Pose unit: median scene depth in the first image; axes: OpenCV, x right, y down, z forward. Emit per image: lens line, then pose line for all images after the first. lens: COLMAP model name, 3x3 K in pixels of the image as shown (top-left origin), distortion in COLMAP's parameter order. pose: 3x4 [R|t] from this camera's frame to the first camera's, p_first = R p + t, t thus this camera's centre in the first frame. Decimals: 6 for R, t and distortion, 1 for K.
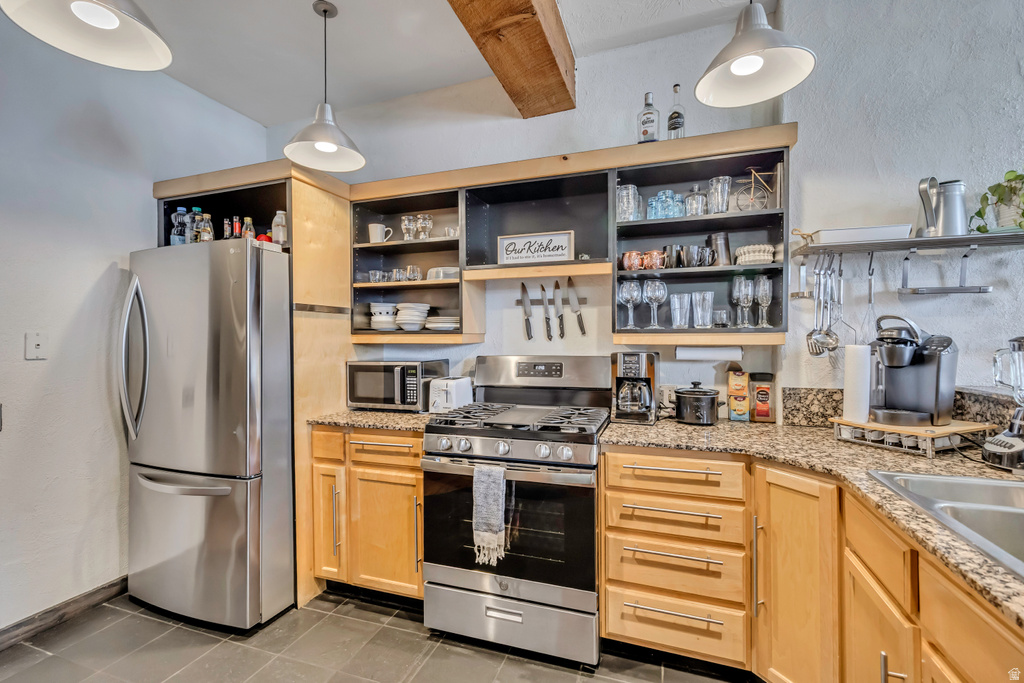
lens RADIAL K [[449.6, 0, 507.9], [0, 449.6, 340.4], [0, 0, 1]] dist [-0.009168, -0.000537]
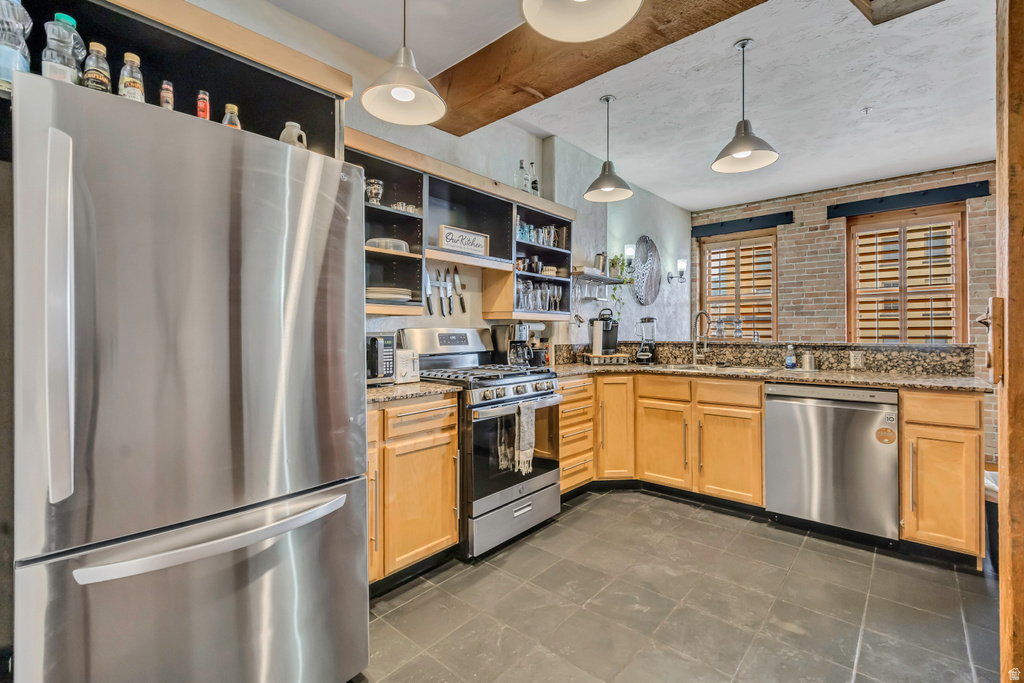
lens RADIAL K [[452.5, 0, 507.3], [0, 452.5, 329.8], [0, 0, 1]] dist [-0.000087, 0.000170]
pose [[0.381409, 0.009480, 0.924358, -1.041727], [0.004395, 0.999918, -0.012069, 0.056394], [-0.924396, 0.008666, 0.381336, 0.397997]]
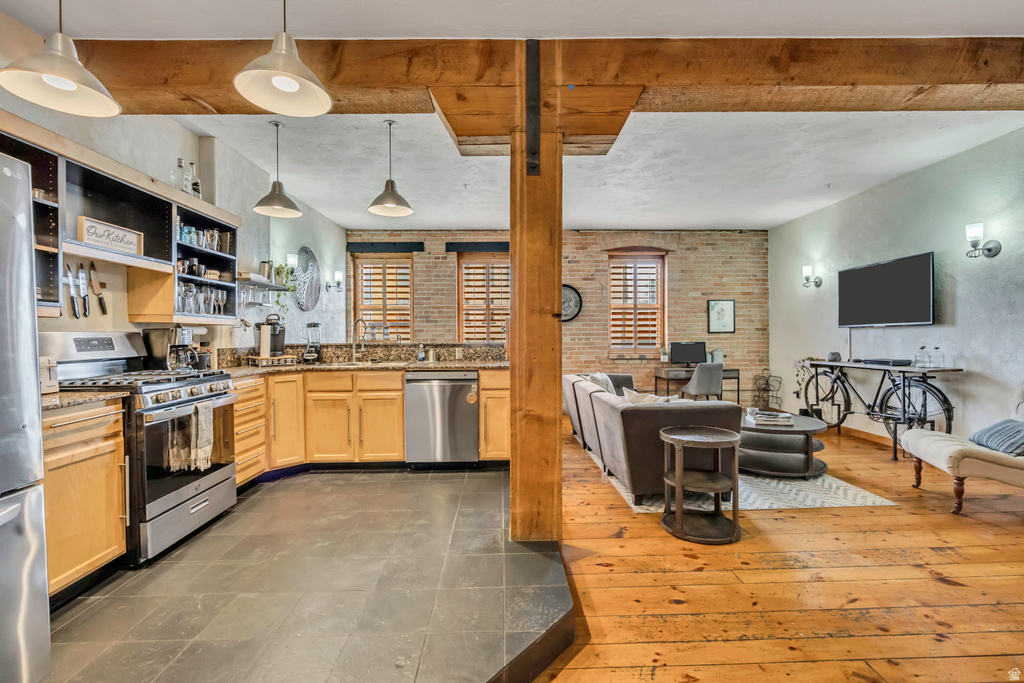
lens RADIAL K [[446.0, 0, 512.0], [0, 446.0, 341.5], [0, 0, 1]] dist [-0.001646, -0.000089]
pose [[-0.354500, -0.006571, 0.935033, -1.344670], [0.011953, 0.999862, 0.011559, 0.059537], [-0.934979, 0.015274, -0.354373, 0.438357]]
